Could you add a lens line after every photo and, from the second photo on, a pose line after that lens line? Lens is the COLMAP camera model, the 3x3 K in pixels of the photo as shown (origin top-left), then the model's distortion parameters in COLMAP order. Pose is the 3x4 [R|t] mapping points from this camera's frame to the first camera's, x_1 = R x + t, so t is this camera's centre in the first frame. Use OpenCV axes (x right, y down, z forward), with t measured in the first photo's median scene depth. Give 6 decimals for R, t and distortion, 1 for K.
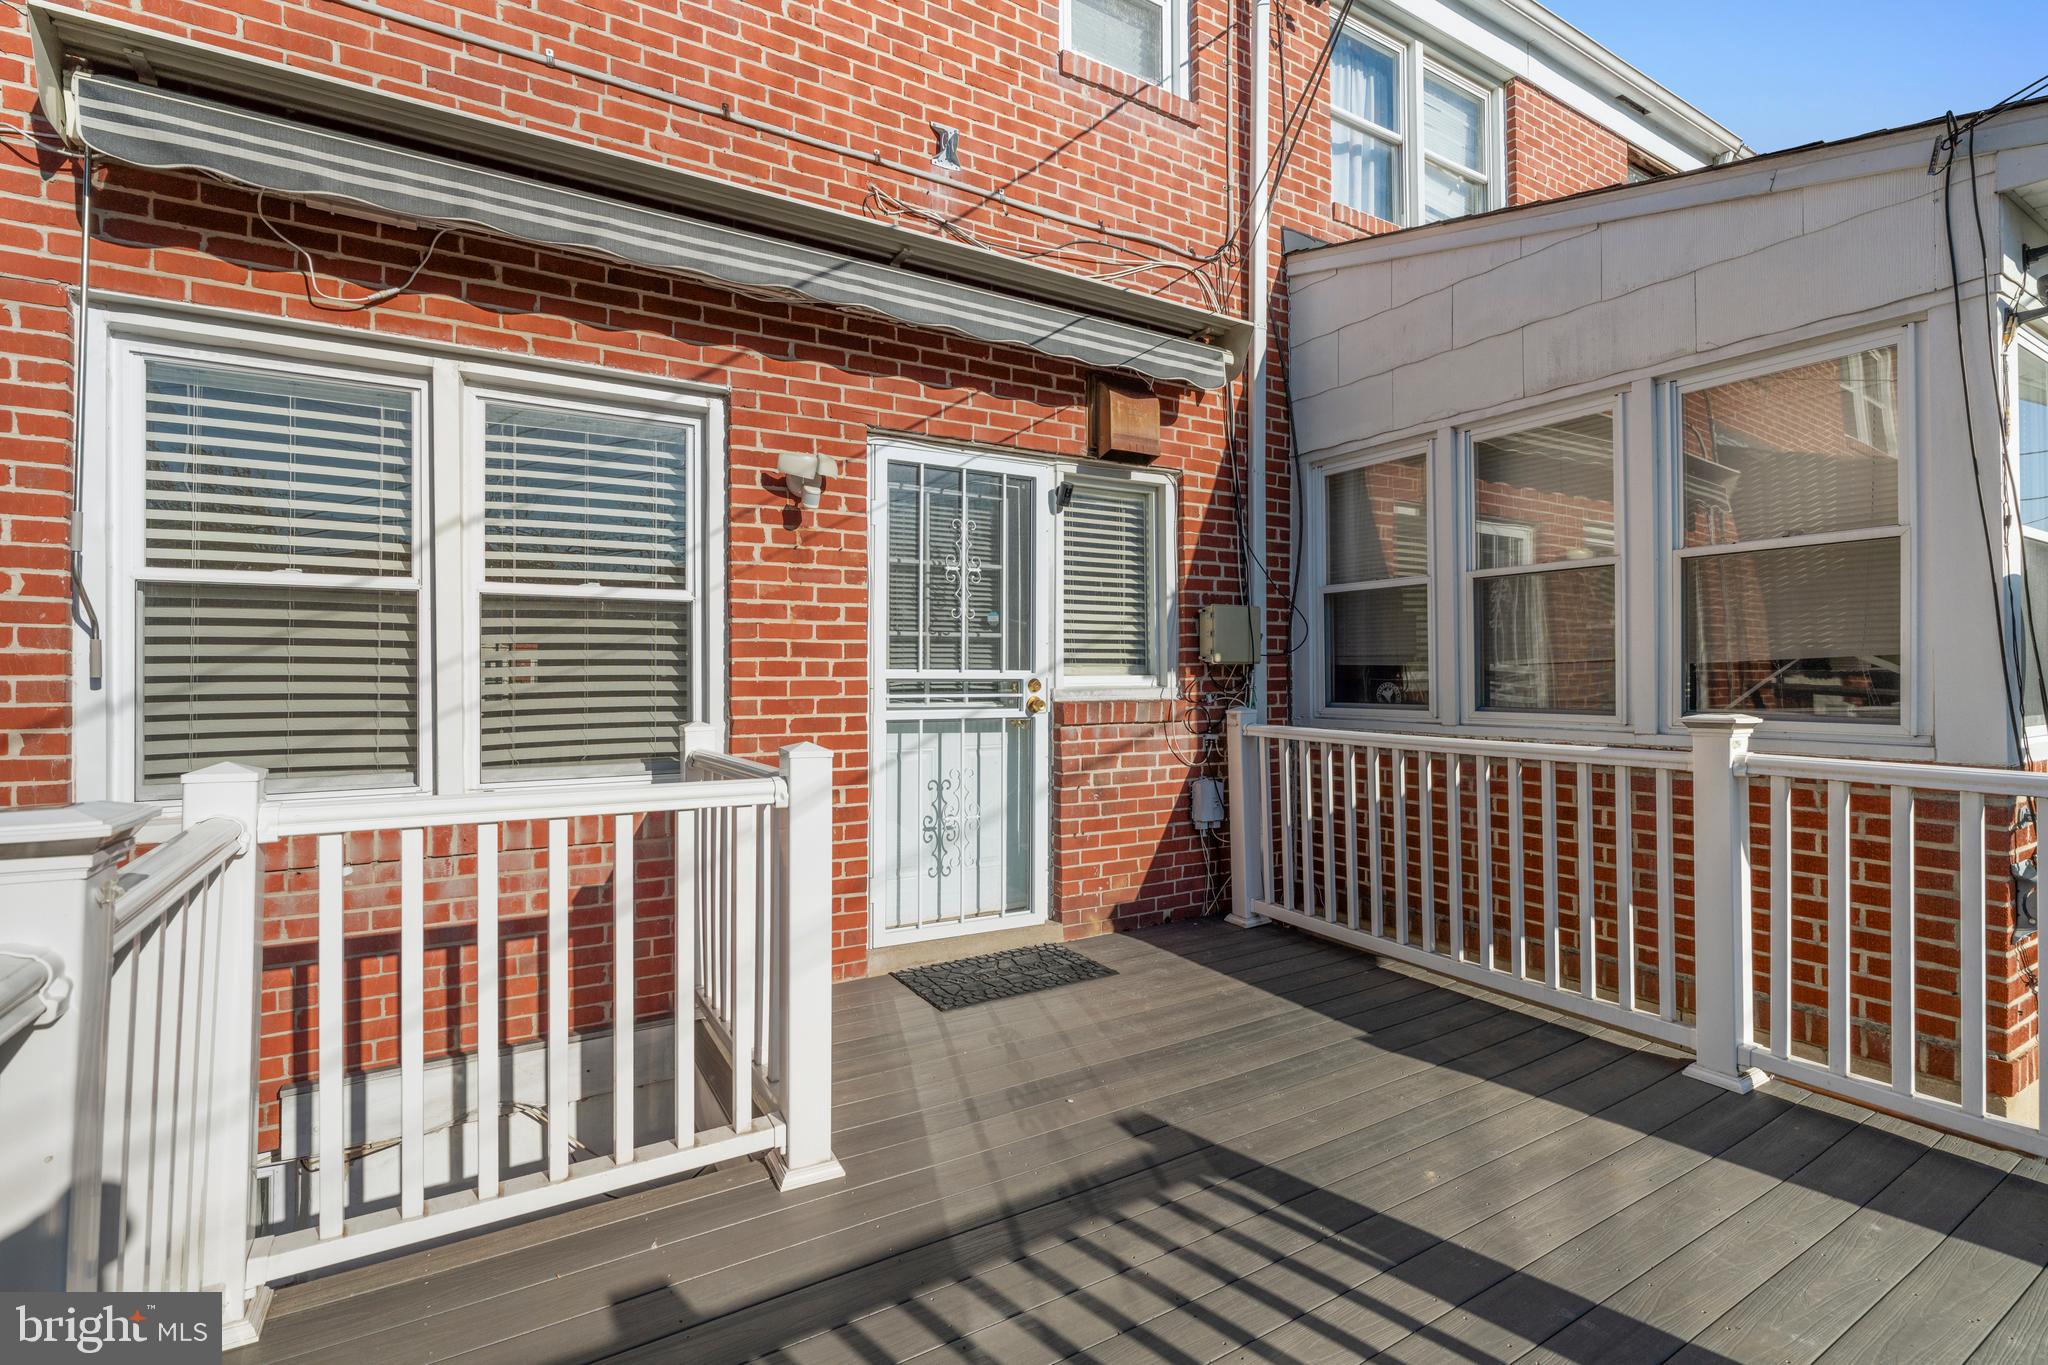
lens RADIAL K [[925.4, 0, 1016.1], [0, 925.4, 670.9], [0, 0, 1]] dist [-0.002413, 0.002039]
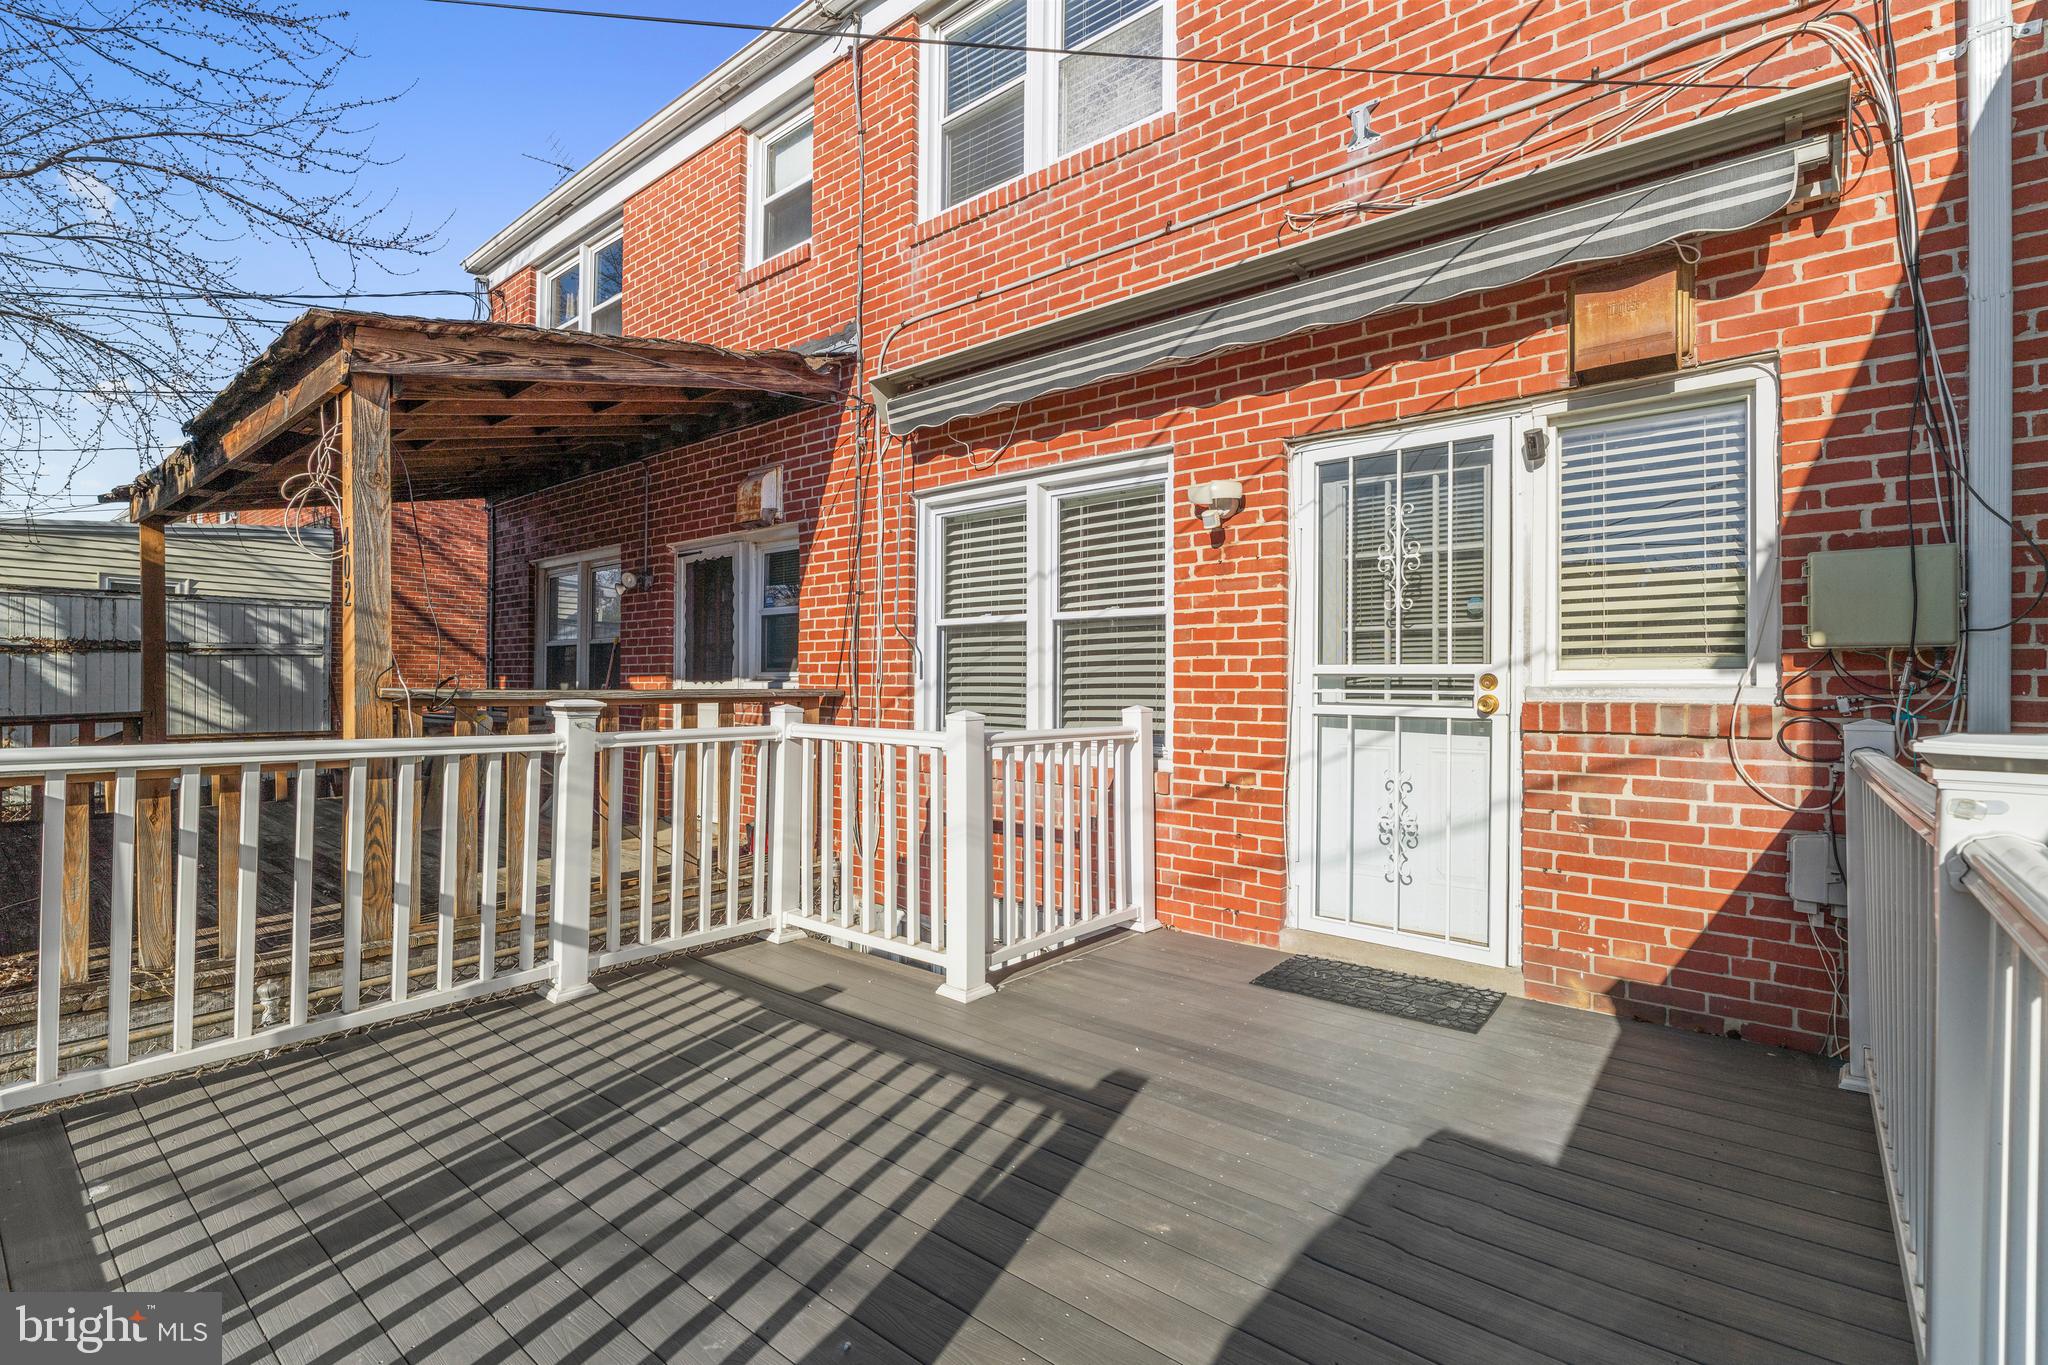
lens RADIAL K [[925.4, 0, 1031.1], [0, 925.4, 680.4], [0, 0, 1]] dist [-0.002413, 0.002039]
pose [[0.340478, -0.001288, -0.940252, 0.752291], [-0.000591, 0.999999, -0.001584, 0.018099], [0.940252, 0.001095, 0.340477, 0.359048]]
